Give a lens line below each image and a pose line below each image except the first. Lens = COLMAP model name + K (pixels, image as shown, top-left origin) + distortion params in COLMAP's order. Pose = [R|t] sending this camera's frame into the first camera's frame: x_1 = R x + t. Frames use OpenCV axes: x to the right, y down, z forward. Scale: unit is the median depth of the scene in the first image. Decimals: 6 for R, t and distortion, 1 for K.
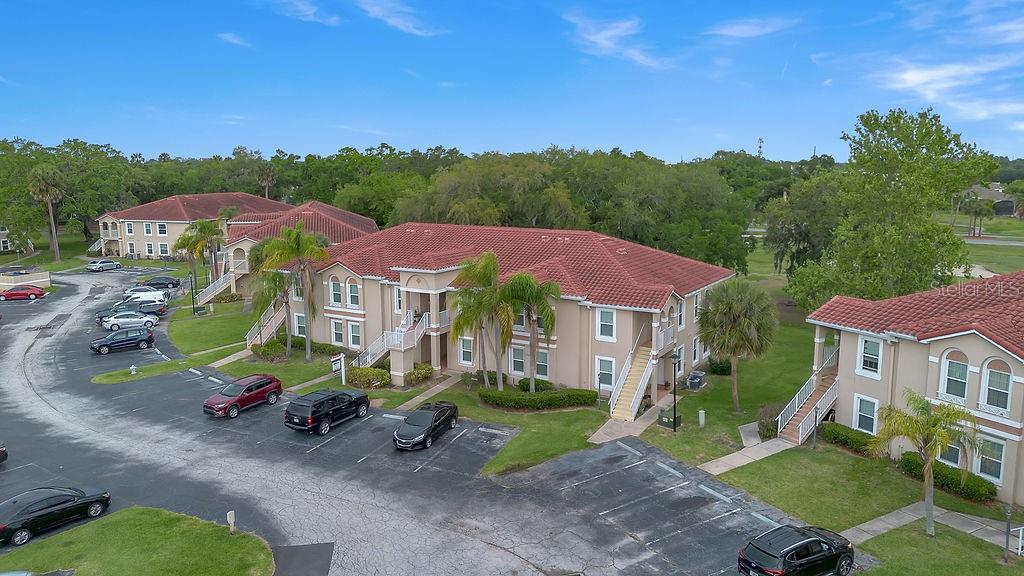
lens RADIAL K [[751.6, 0, 512.0], [0, 751.6, 288.0], [0, 0, 1]] dist [0.079642, -0.071923]
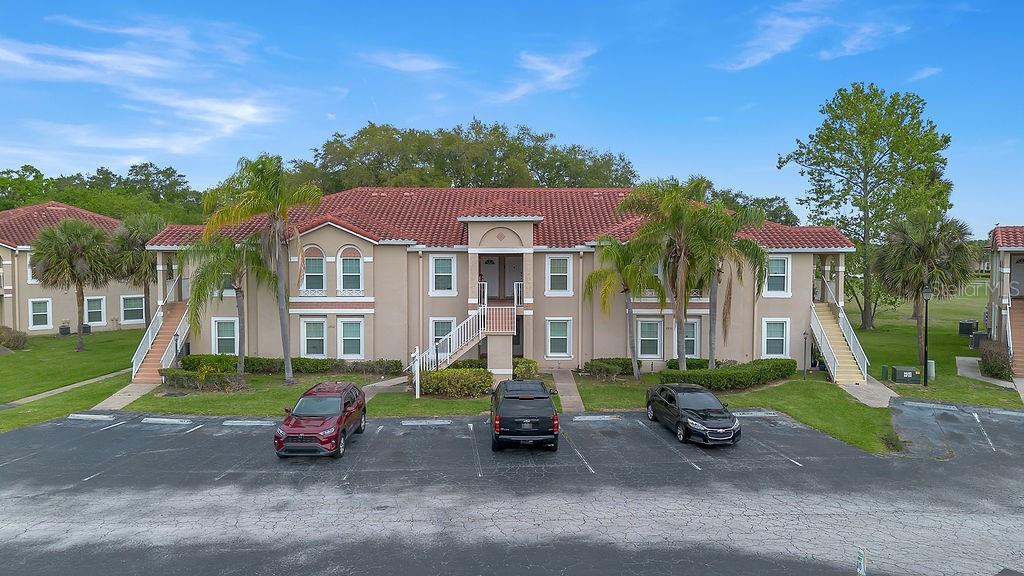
lens RADIAL K [[751.6, 0, 512.0], [0, 751.6, 288.0], [0, 0, 1]] dist [0.079642, -0.071923]
pose [[0.851017, -0.023777, 0.524599, -0.472518], [0.086076, 0.991779, -0.094684, 0.102638], [-0.518035, 0.125733, 0.846068, 0.431822]]
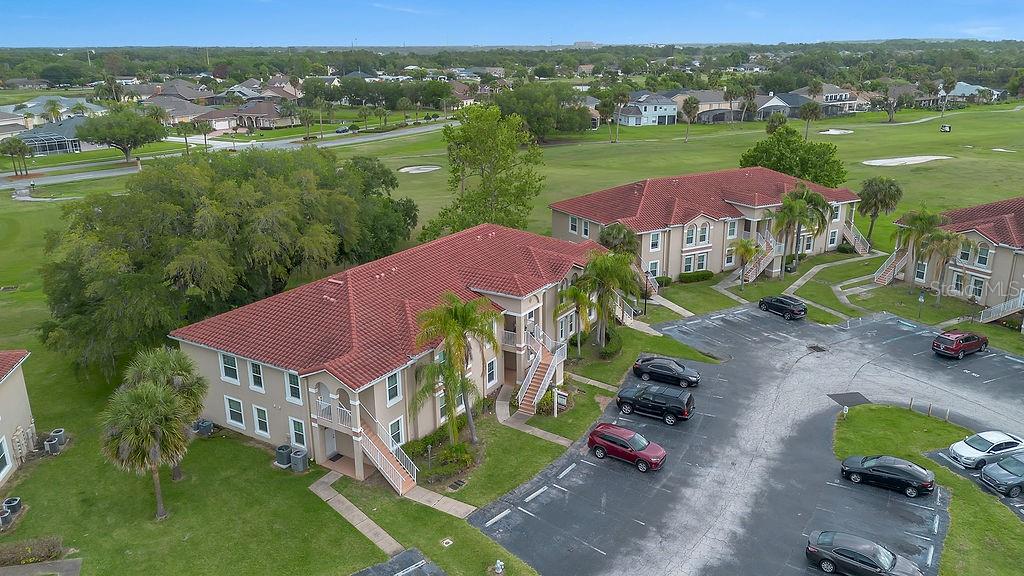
lens RADIAL K [[751.6, 0, 512.0], [0, 751.6, 288.0], [0, 0, 1]] dist [0.079642, -0.071923]
pose [[-0.002356, -0.304268, 0.952584, -1.157906], [0.173743, 0.937974, 0.300031, -0.361884], [-0.984788, 0.166211, 0.050654, 0.975857]]
